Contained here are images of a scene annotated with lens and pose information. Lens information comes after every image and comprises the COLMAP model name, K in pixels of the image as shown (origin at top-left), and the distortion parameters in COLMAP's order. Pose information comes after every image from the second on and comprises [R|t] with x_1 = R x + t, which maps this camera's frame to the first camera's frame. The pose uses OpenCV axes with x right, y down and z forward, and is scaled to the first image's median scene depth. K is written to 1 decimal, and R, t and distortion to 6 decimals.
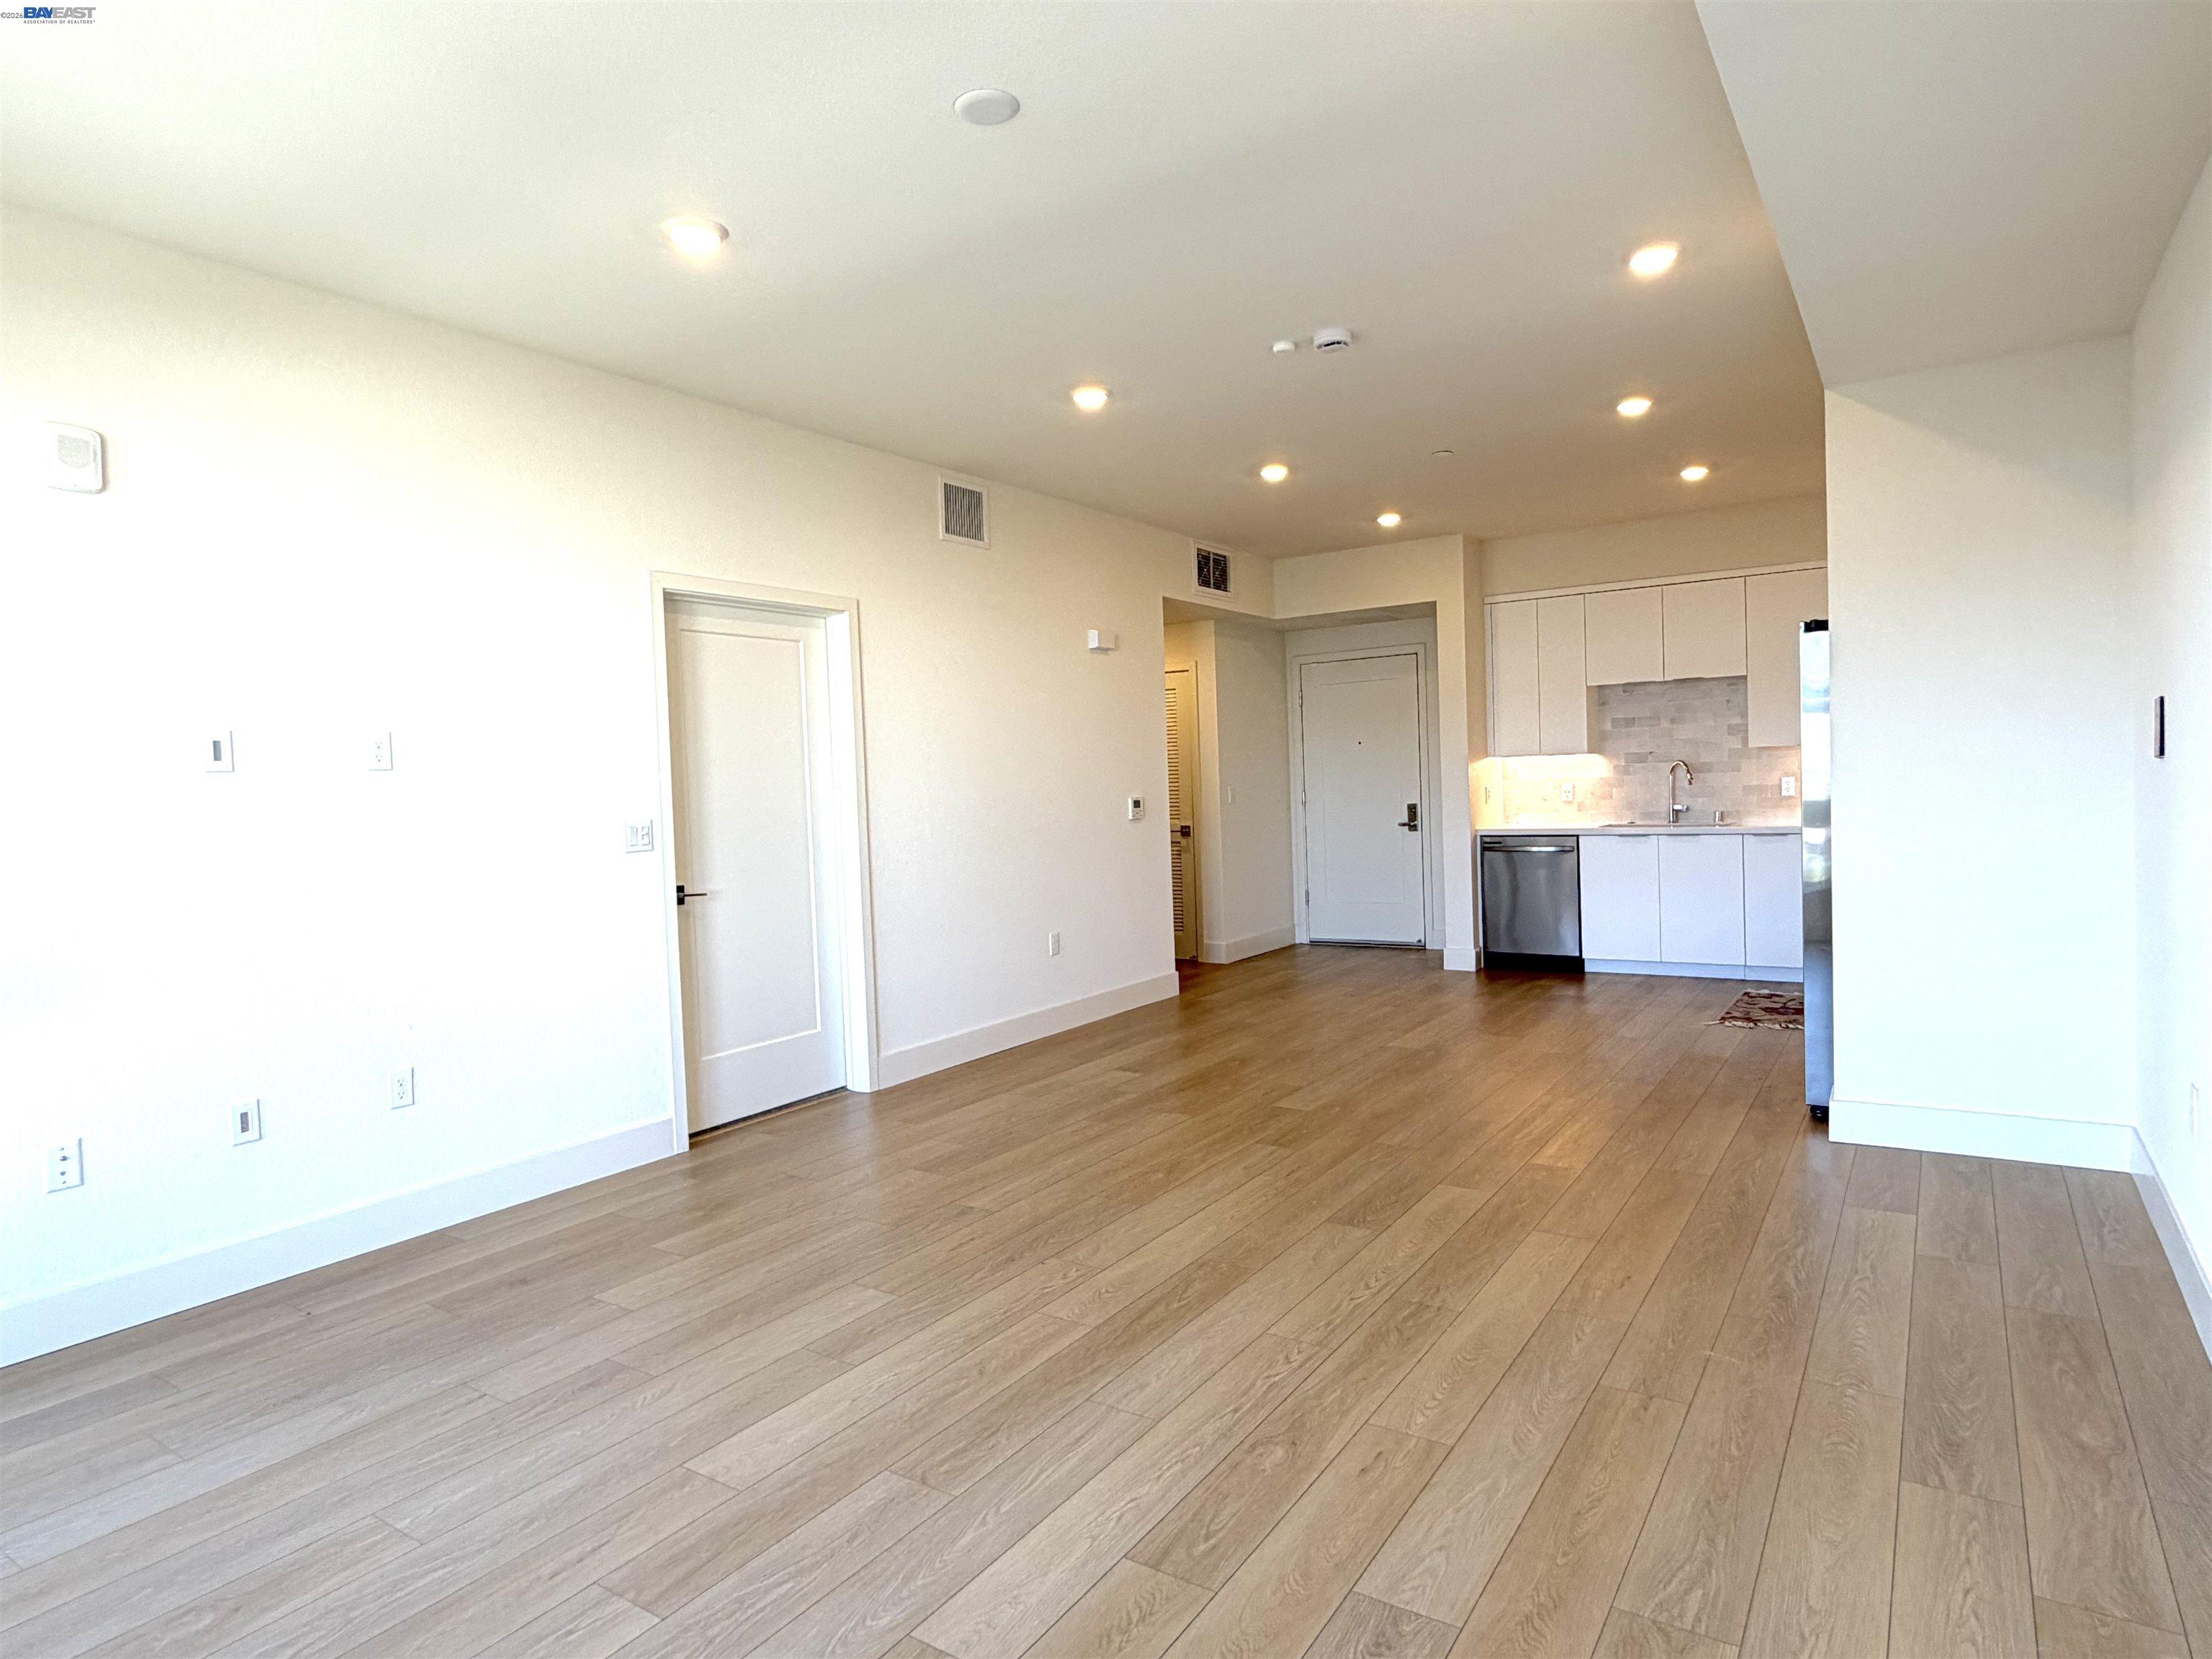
lens RADIAL K [[1233.4, 0, 1109.7], [0, 1233.4, 829.2], [0, 0, 1]] dist [-0.025243, -0.000146]
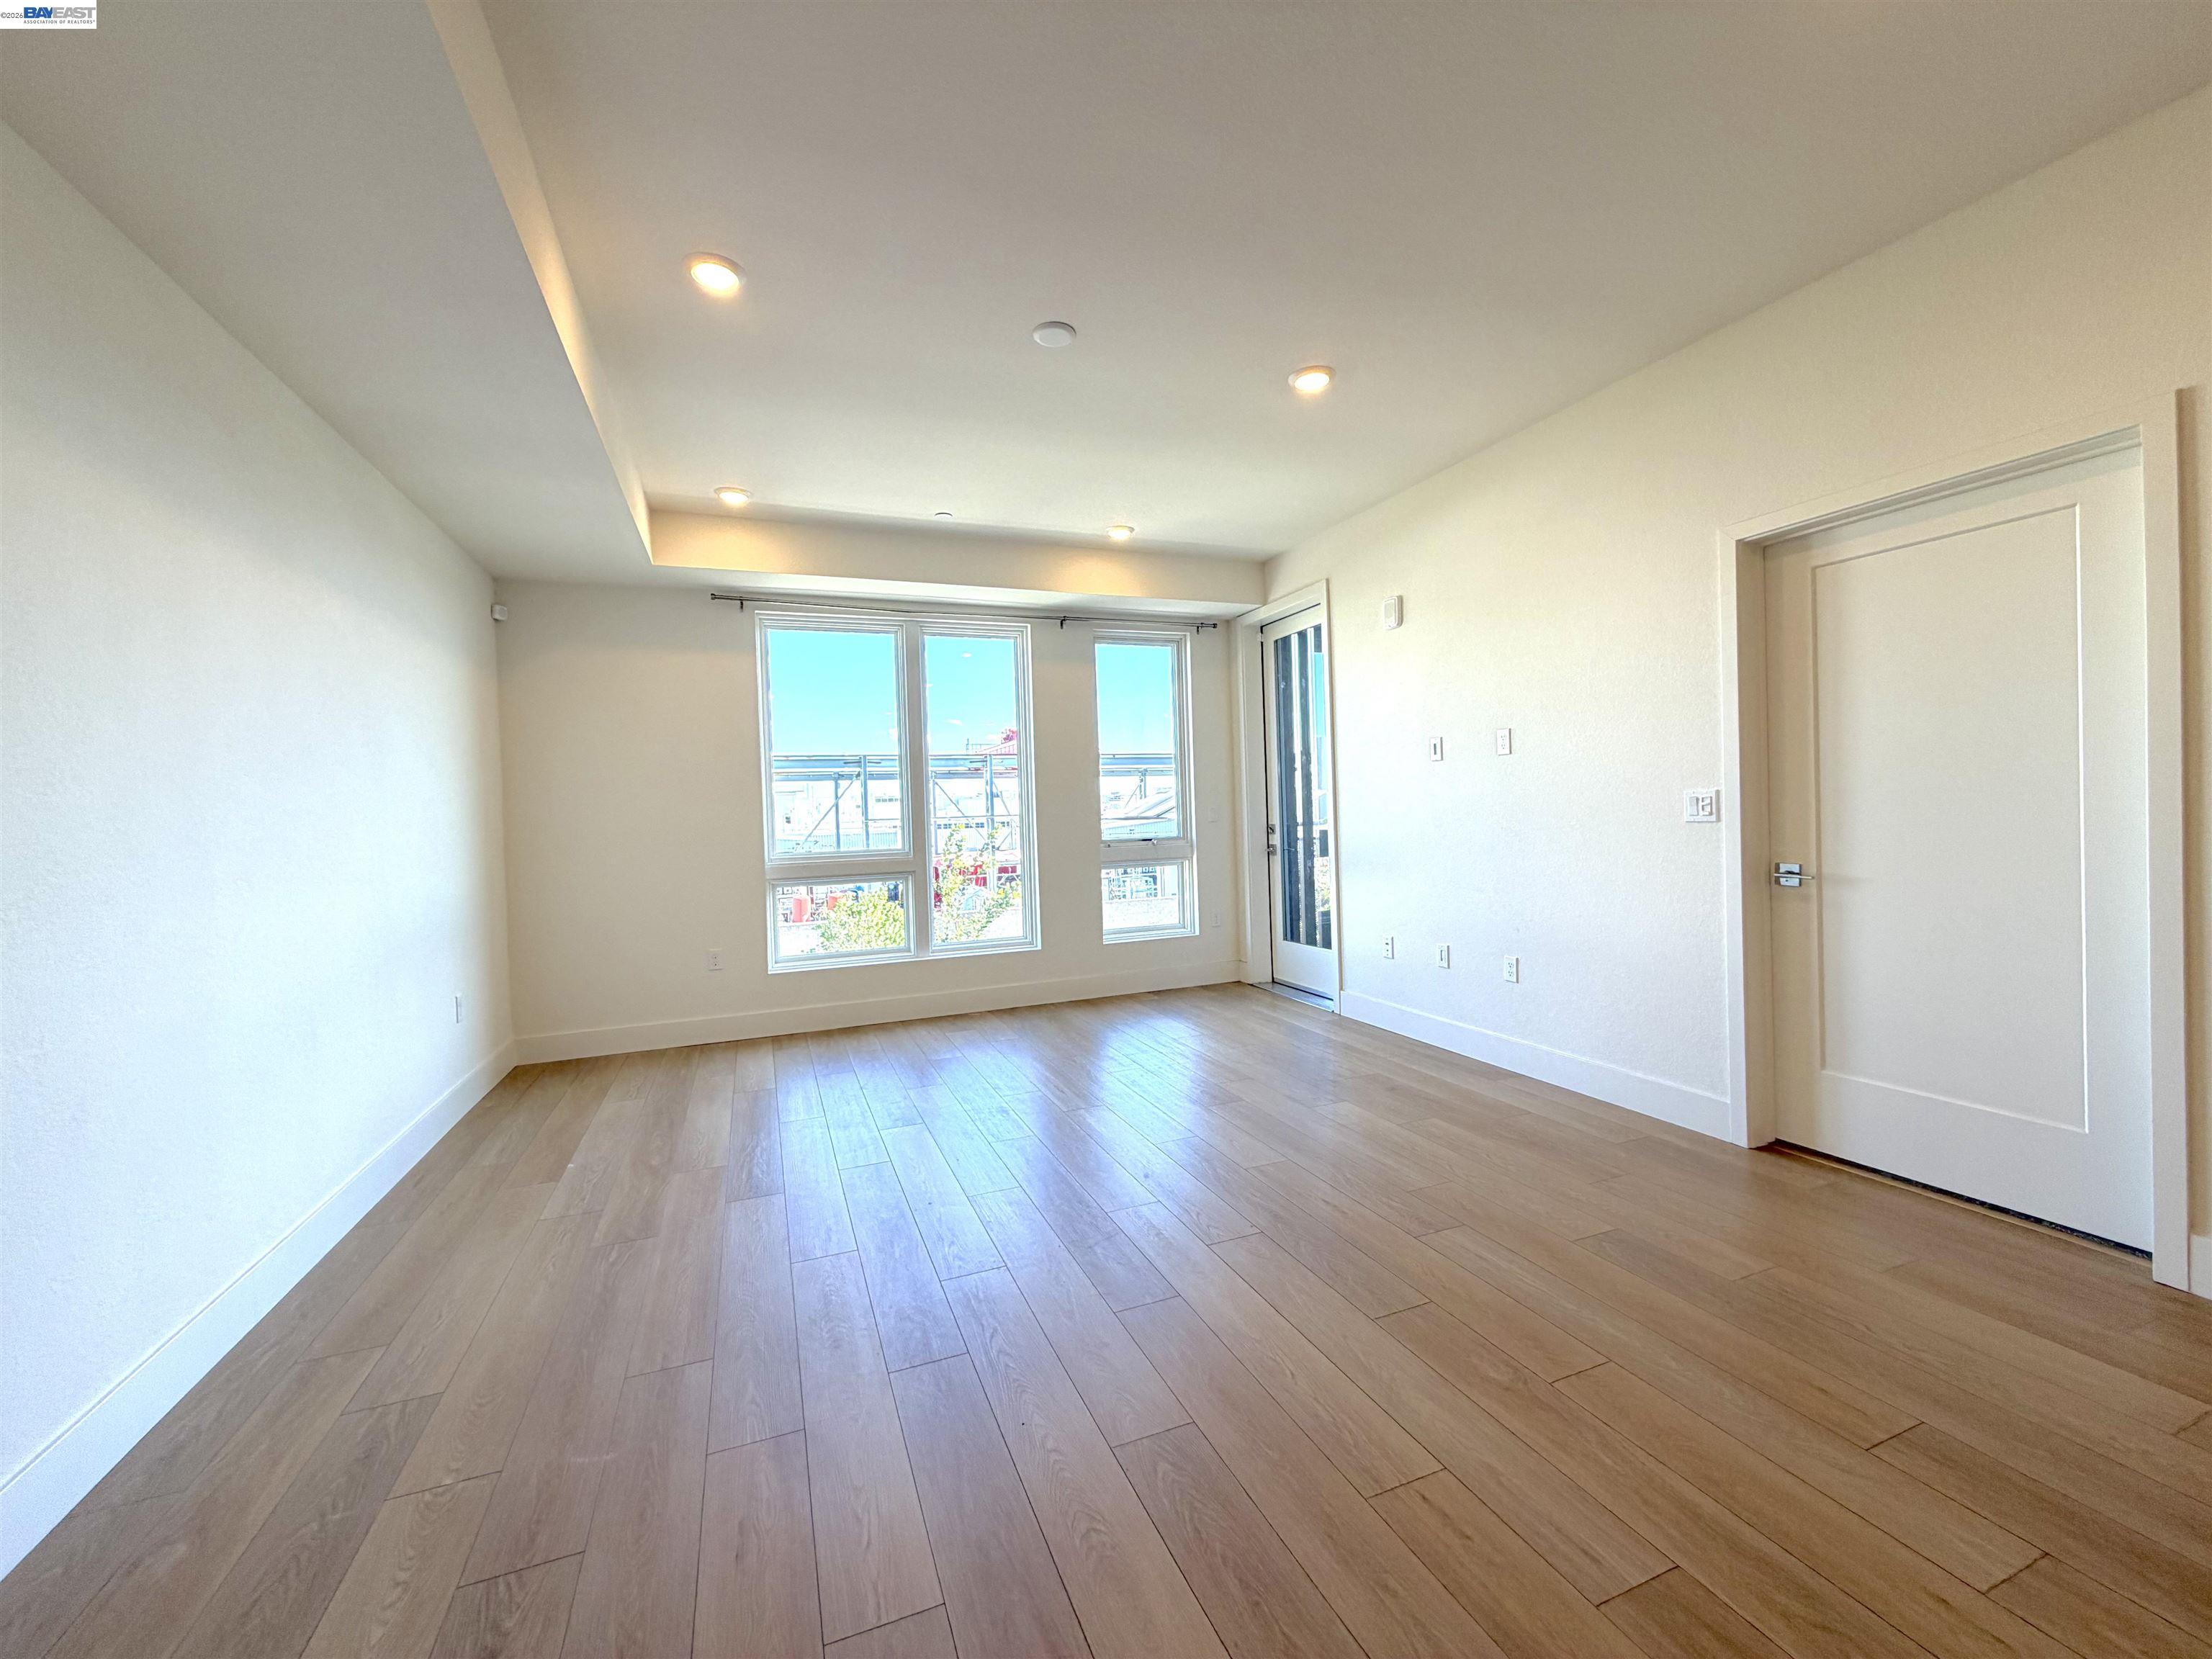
lens RADIAL K [[888.0, 0, 1108.6], [0, 888.0, 831.2], [0, 0, 1]] dist [0.001063, 0.000089]
pose [[-0.557785, 0.077101, -0.826397, 0.519019], [0.022965, 0.996728, 0.077492, -0.044598], [0.829668, 0.024246, -0.557731, 1.086106]]
